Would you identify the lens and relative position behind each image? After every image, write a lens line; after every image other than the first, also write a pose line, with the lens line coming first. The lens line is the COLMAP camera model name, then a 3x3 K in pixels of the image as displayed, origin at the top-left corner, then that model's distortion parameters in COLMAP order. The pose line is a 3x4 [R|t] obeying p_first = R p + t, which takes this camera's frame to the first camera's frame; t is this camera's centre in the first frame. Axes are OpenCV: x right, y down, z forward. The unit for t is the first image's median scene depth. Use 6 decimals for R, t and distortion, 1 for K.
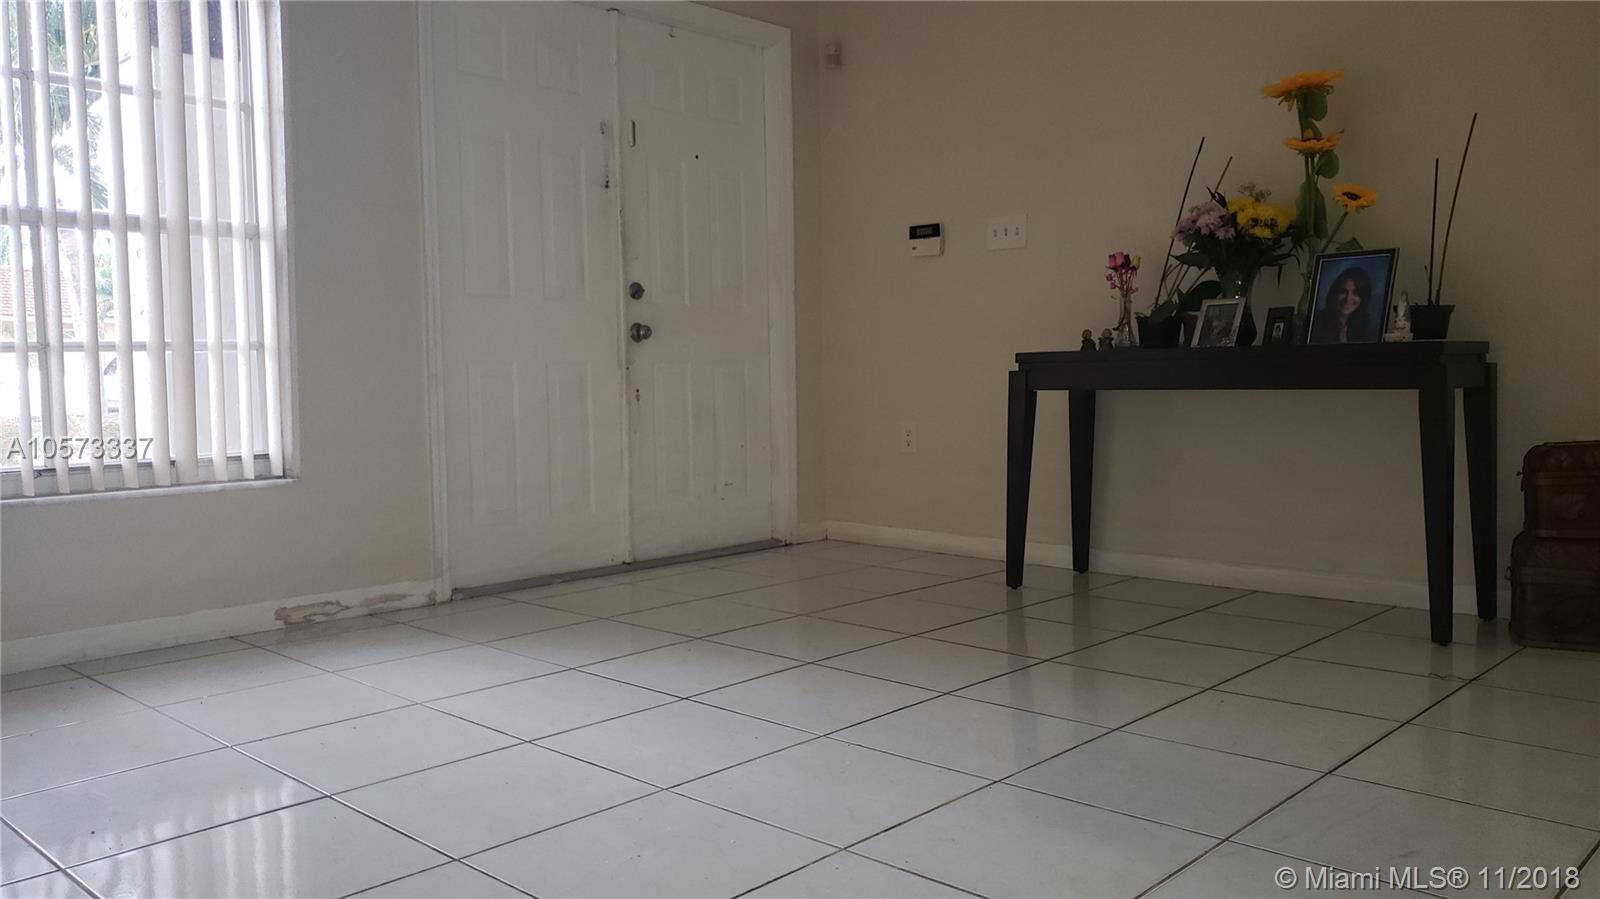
lens RADIAL K [[1224.5, 0, 800.0], [0, 1224.5, 449.5], [0, 0, 1]] dist [0.062304, -0.139633]
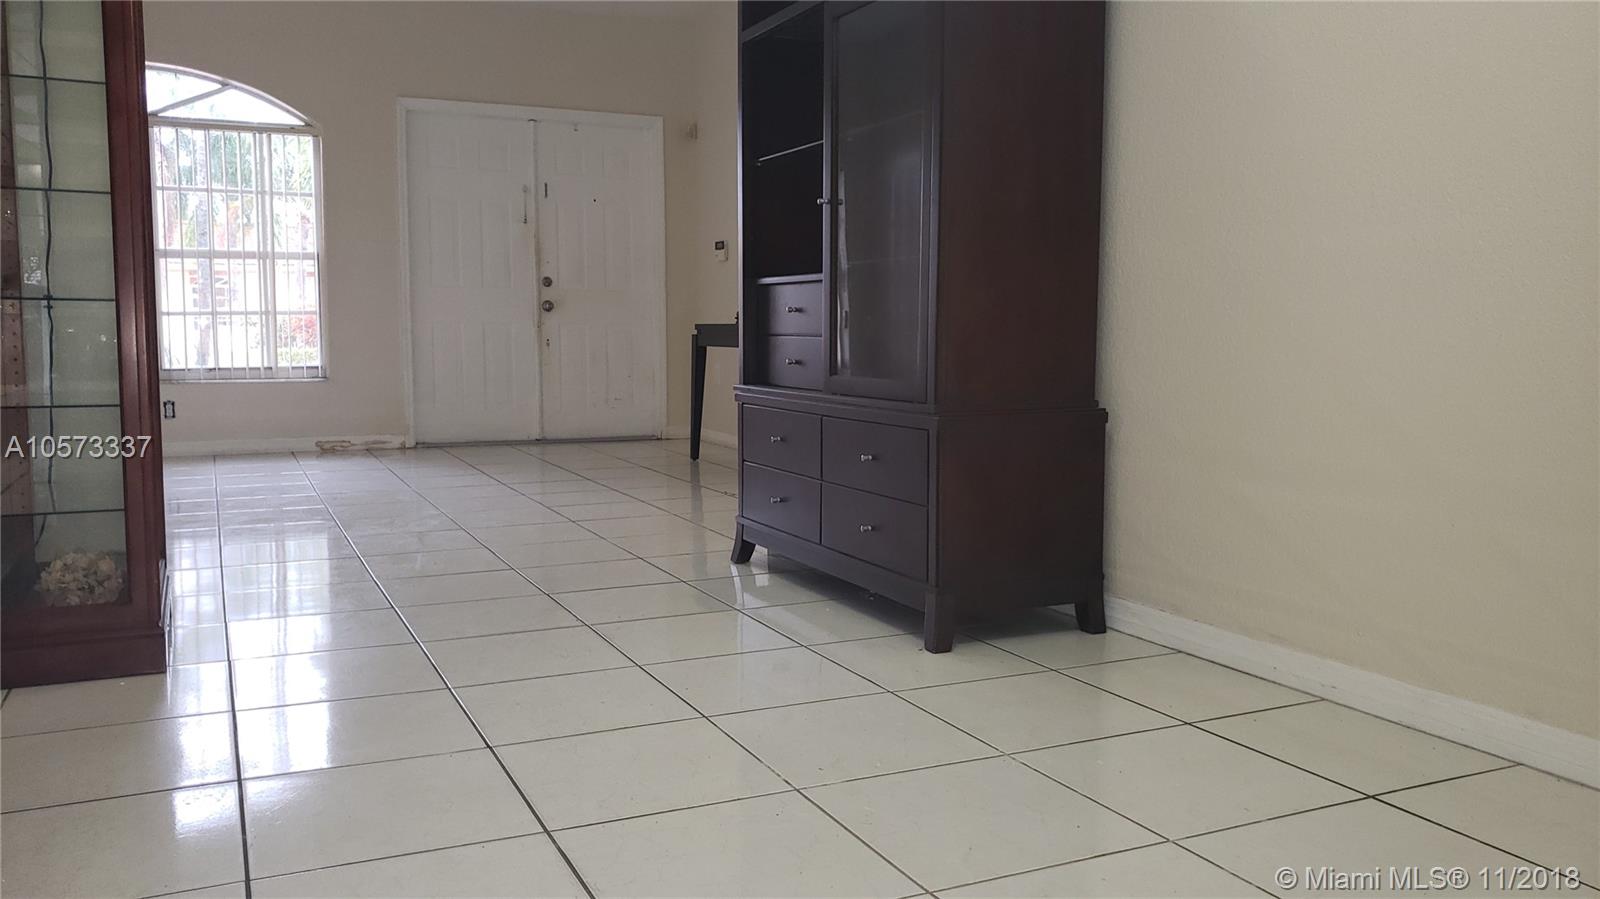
lens RADIAL K [[1233.7, 0, 796.1], [0, 1233.7, 446.1], [0, 0, 1]] dist [0.061250, -0.155757]
pose [[0.923237, 0.059020, -0.379671, 0.977504], [-0.042782, 0.997778, 0.051074, -0.003012], [0.381842, -0.030910, 0.923711, -0.543768]]
